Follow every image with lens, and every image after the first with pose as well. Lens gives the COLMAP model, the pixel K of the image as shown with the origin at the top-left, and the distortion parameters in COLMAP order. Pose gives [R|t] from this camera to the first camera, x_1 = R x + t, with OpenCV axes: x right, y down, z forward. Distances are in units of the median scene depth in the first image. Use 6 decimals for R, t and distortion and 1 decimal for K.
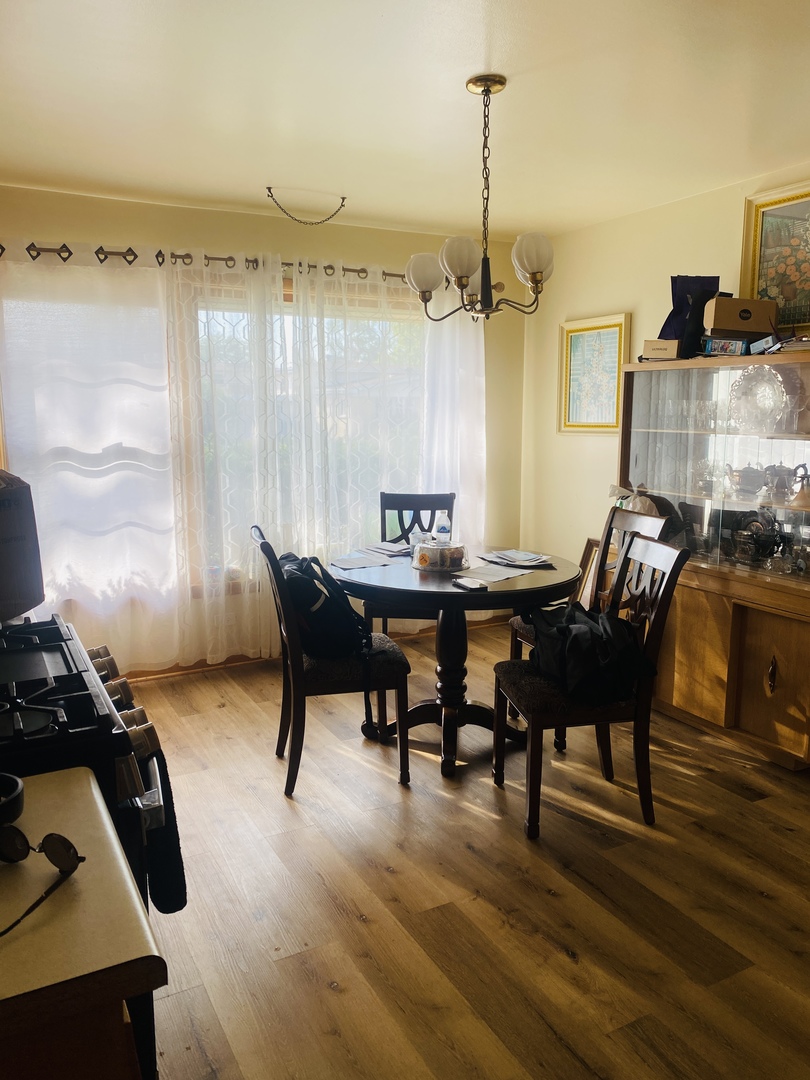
lens RADIAL K [[822.8, 0, 405.6], [0, 822.8, 527.3], [0, 0, 1]] dist [-0.004246, 0.008523]
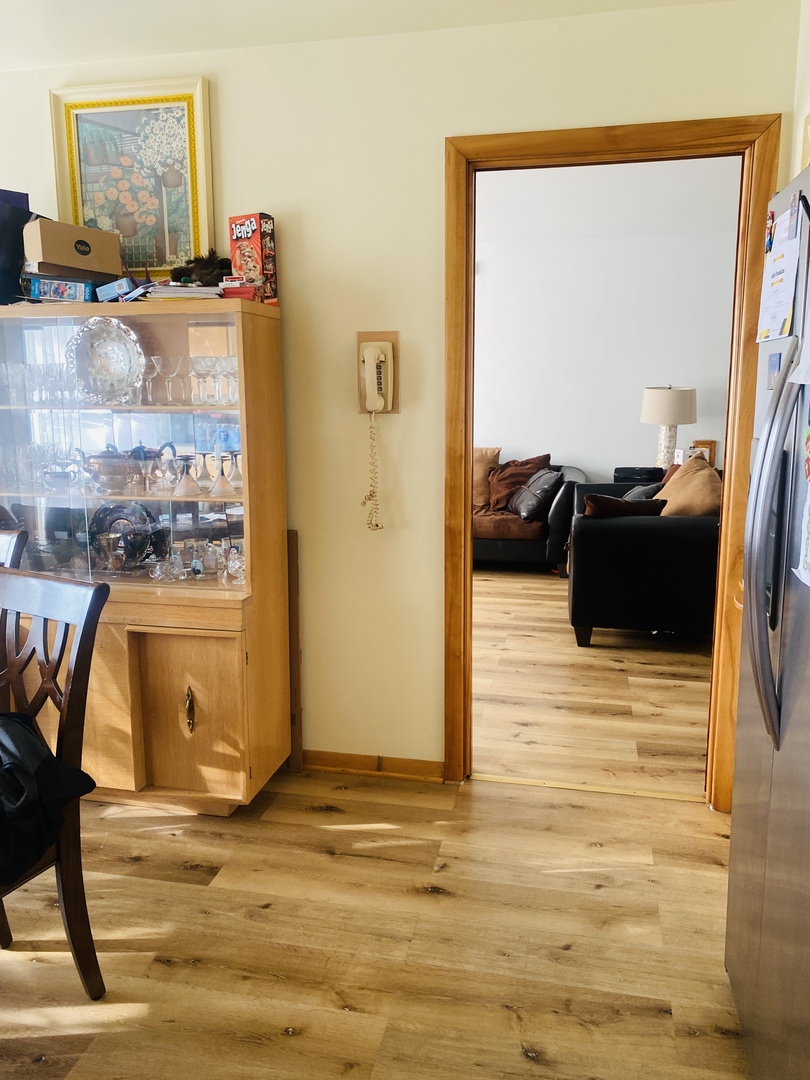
lens RADIAL K [[822.8, 0, 405.6], [0, 822.8, 527.3], [0, 0, 1]] dist [-0.004246, 0.008523]
pose [[0.647388, -0.138284, 0.749511, 0.009049], [0.115020, 0.989866, 0.083281, -0.036121], [-0.753432, 0.032294, 0.656733, 0.298870]]
